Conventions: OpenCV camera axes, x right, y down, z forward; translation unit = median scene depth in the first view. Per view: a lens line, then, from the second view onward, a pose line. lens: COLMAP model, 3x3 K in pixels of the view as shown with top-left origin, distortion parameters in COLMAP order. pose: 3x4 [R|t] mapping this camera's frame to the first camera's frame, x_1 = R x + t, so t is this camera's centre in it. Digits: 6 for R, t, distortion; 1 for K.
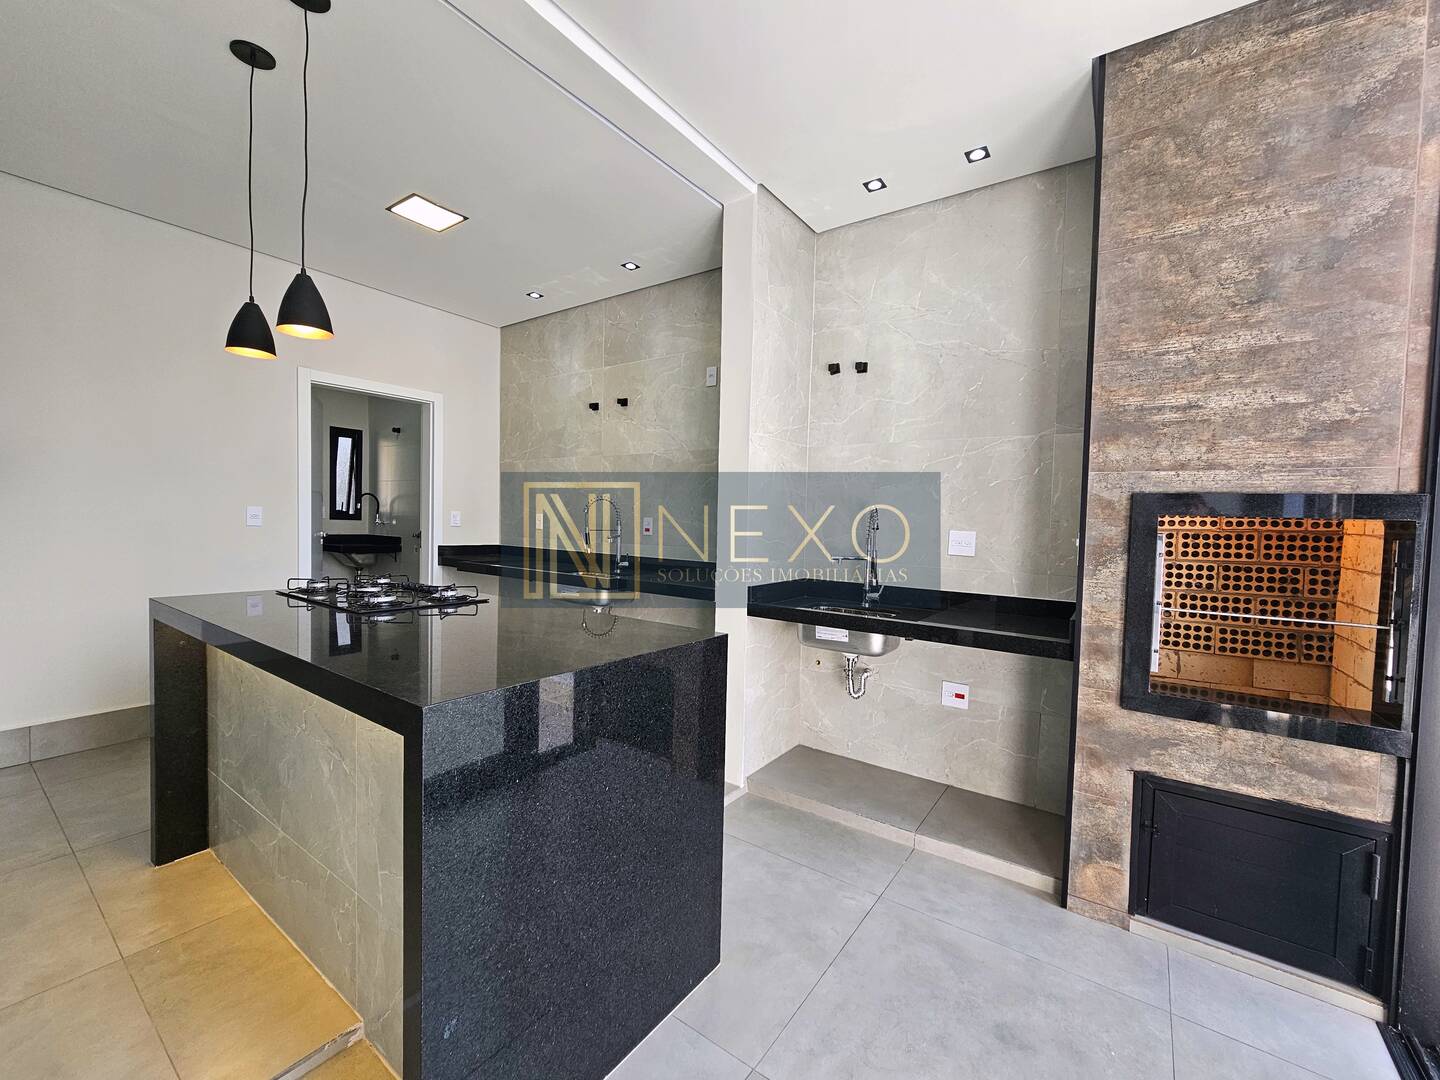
lens RADIAL K [[589.3, 0, 727.5], [0, 589.3, 545.0], [0, 0, 1]] dist [-0.001327, -0.000908]
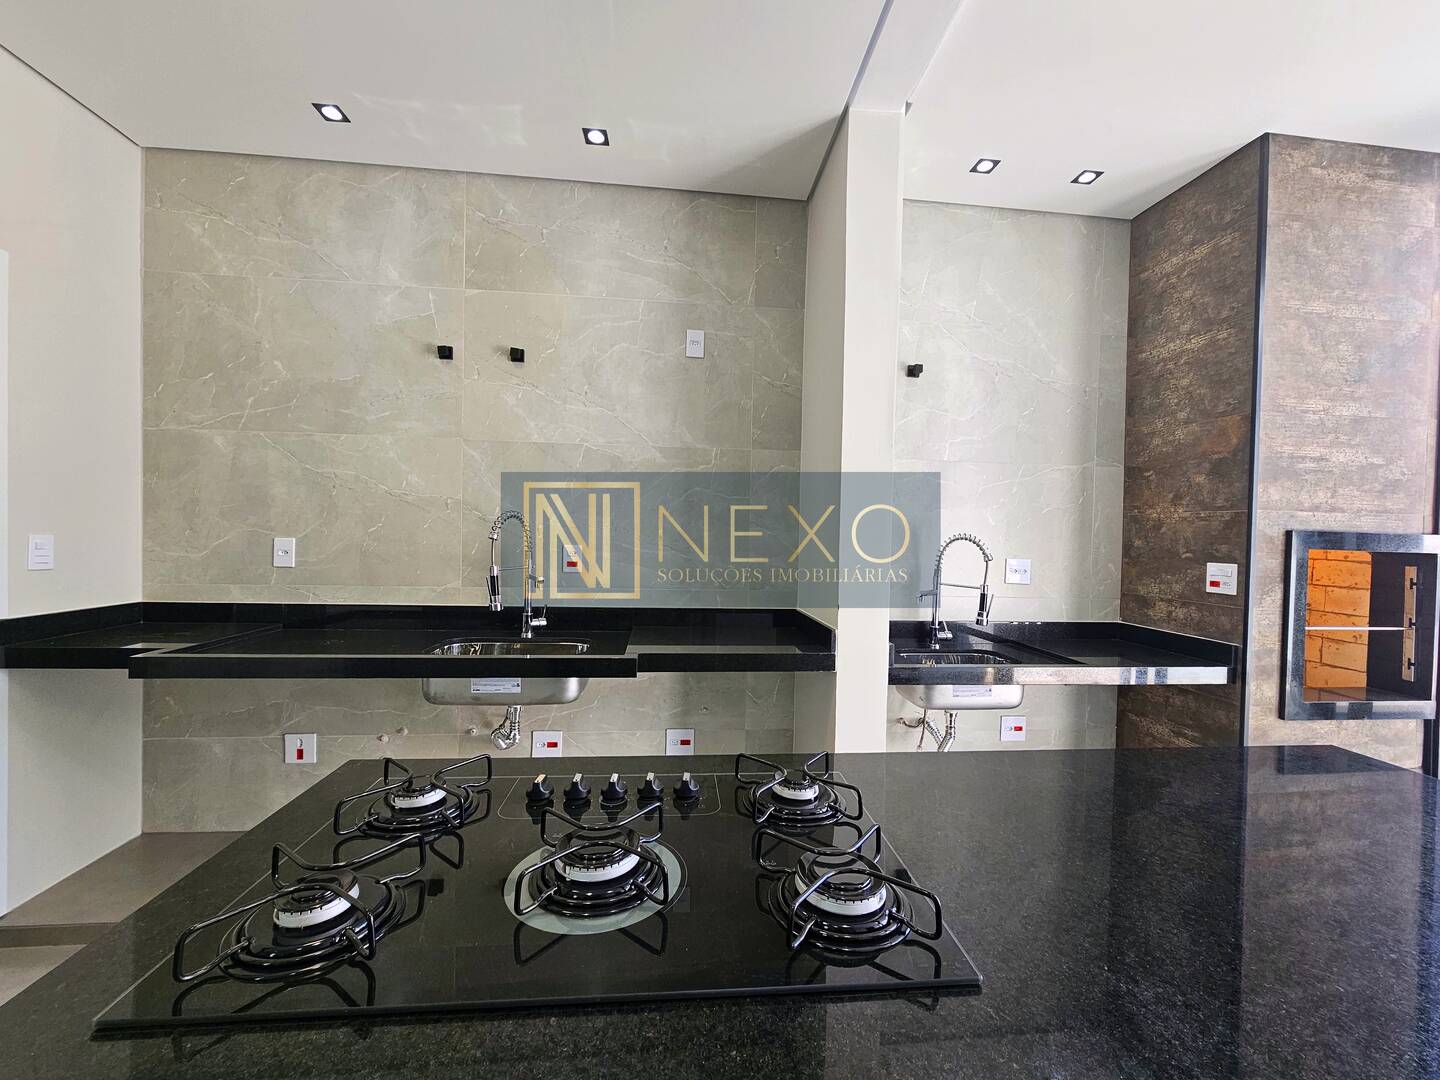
lens RADIAL K [[589.3, 0, 725.9], [0, 589.3, 544.6], [0, 0, 1]] dist [-0.001327, -0.000908]
pose [[0.756233, -0.022878, 0.653903, -0.768413], [0.026235, 0.999645, 0.004634, -0.081675], [-0.653777, 0.013651, 0.756564, 0.743055]]
